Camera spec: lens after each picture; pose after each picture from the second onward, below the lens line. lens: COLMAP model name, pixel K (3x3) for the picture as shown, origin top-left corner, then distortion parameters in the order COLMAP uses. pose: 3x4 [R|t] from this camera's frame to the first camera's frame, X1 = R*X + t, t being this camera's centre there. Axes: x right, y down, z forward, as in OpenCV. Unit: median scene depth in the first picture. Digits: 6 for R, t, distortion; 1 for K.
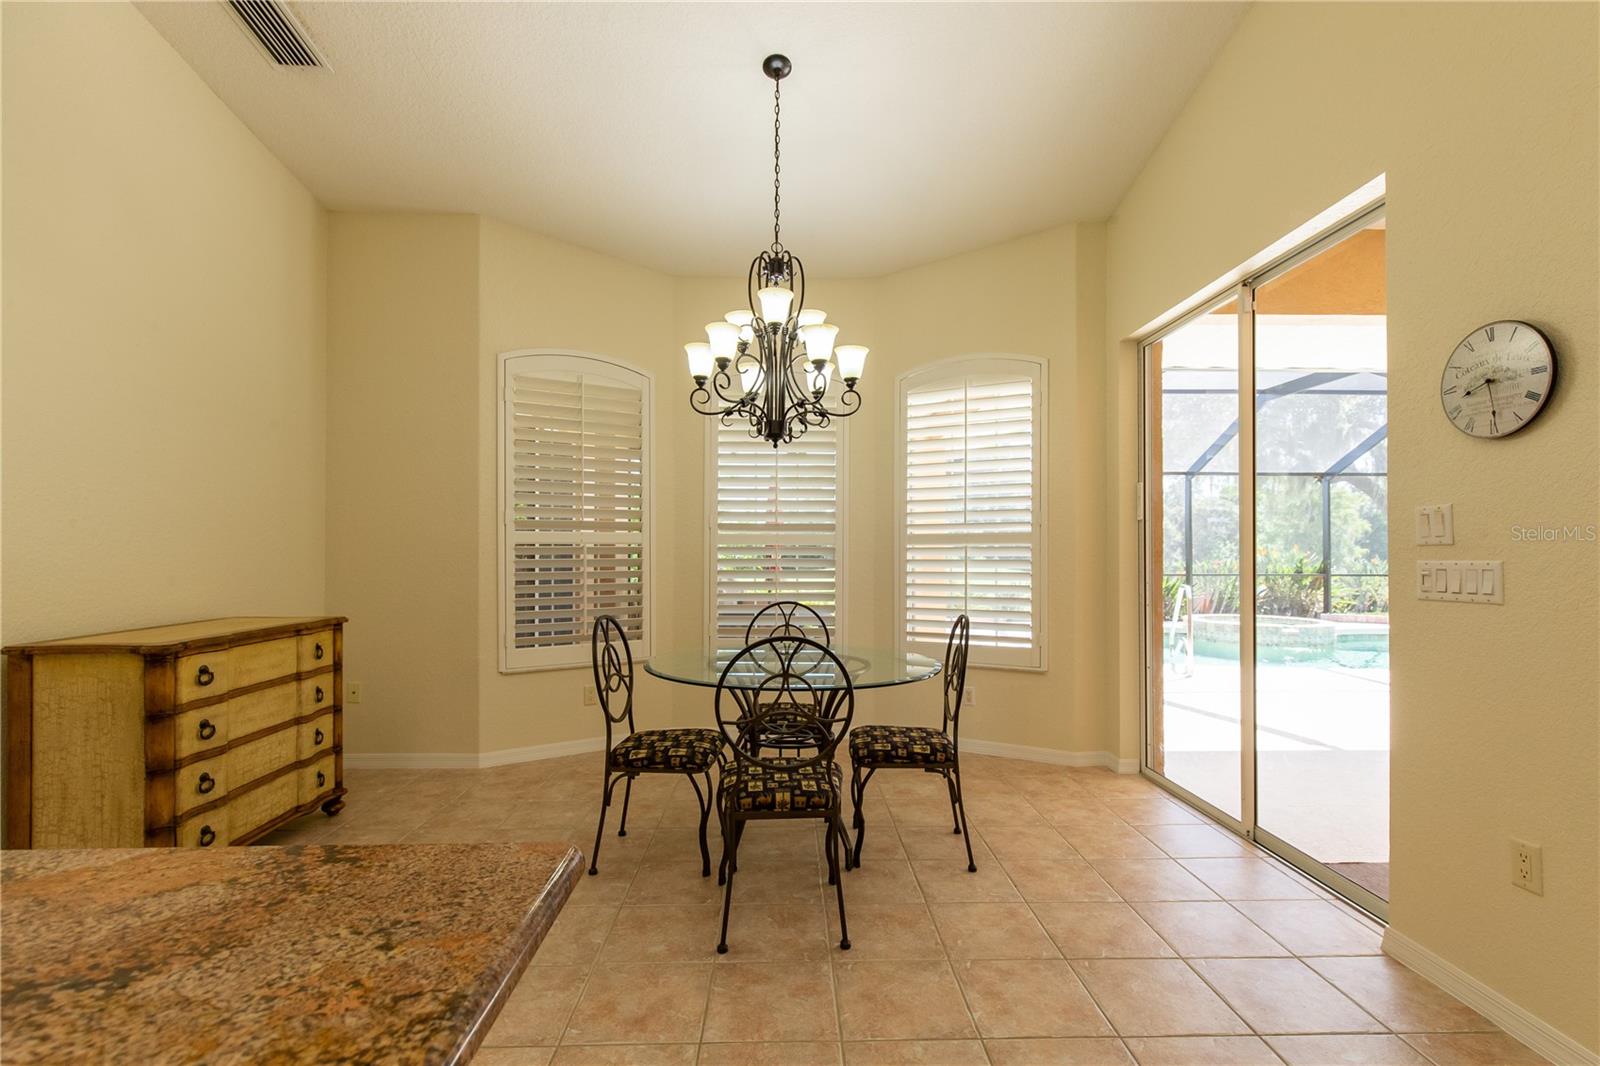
lens RADIAL K [[729.8, 0, 806.4], [0, 729.8, 541.3], [0, 0, 1]] dist [0.000000, 0.000380]
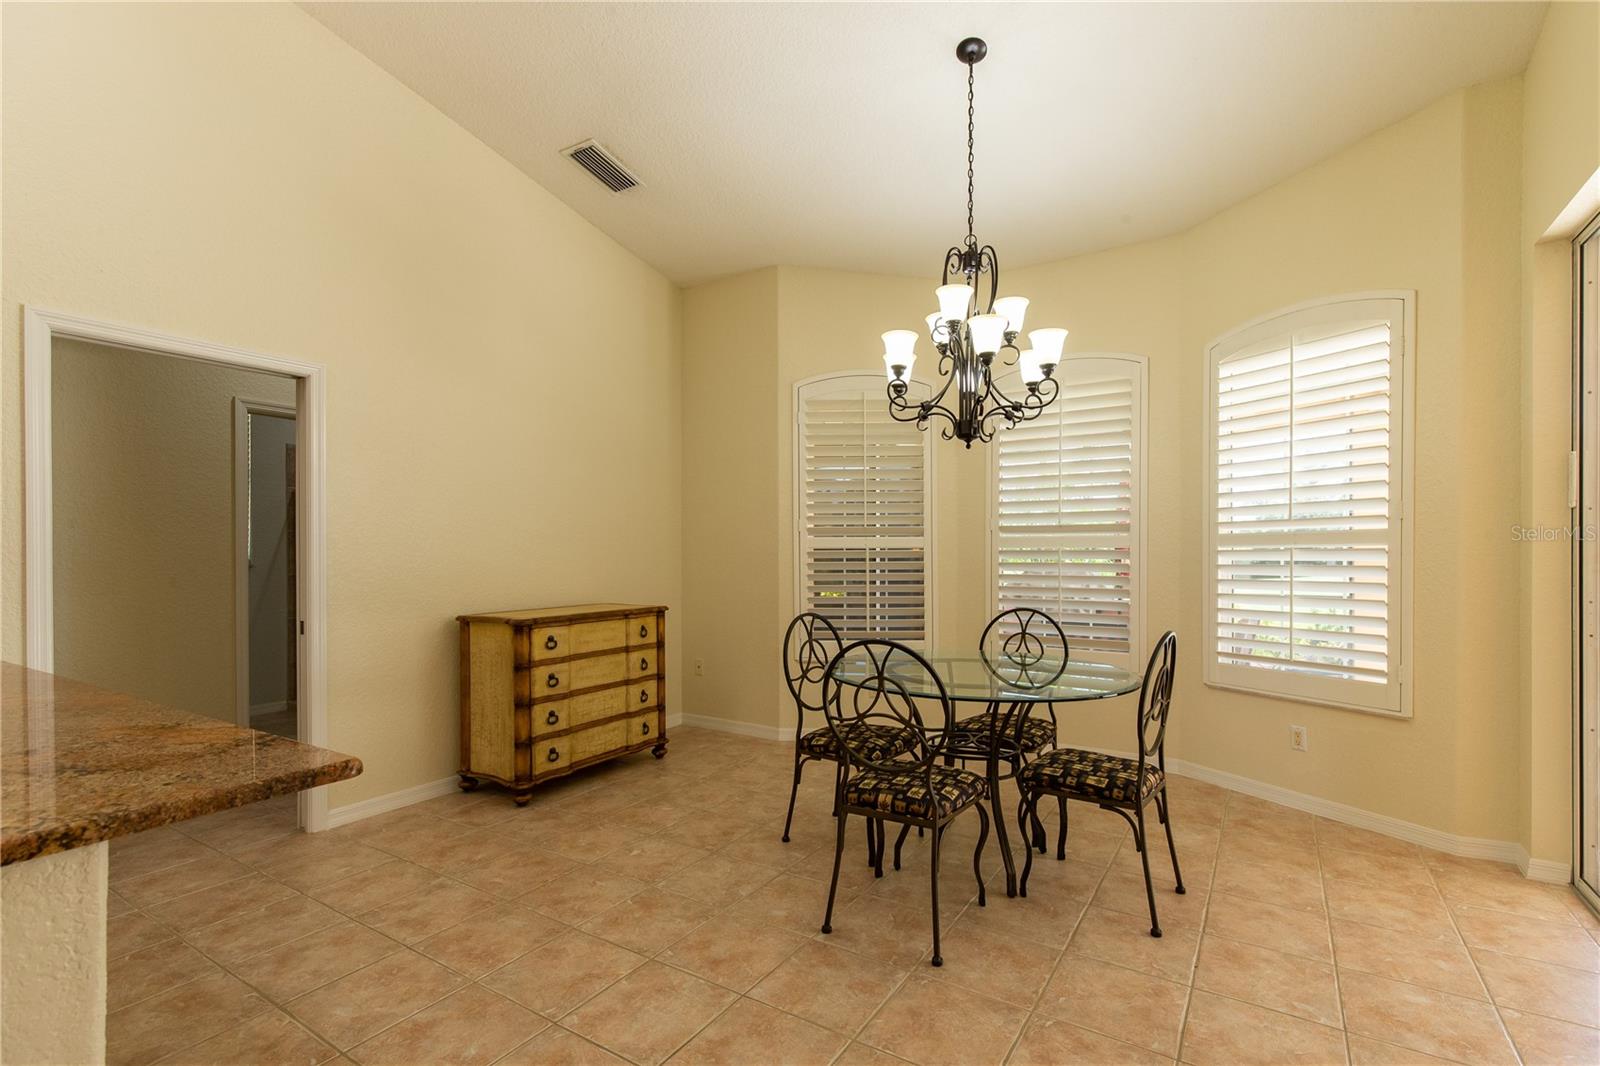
lens RADIAL K [[728.3, 0, 807.8], [0, 728.3, 552.8], [0, 0, 1]] dist [0.002745, -0.000015]
pose [[0.832405, -0.002696, -0.554161, 0.333569], [0.009468, 0.999911, 0.009356, -0.000661], [0.554087, -0.013034, 0.832357, 0.078812]]
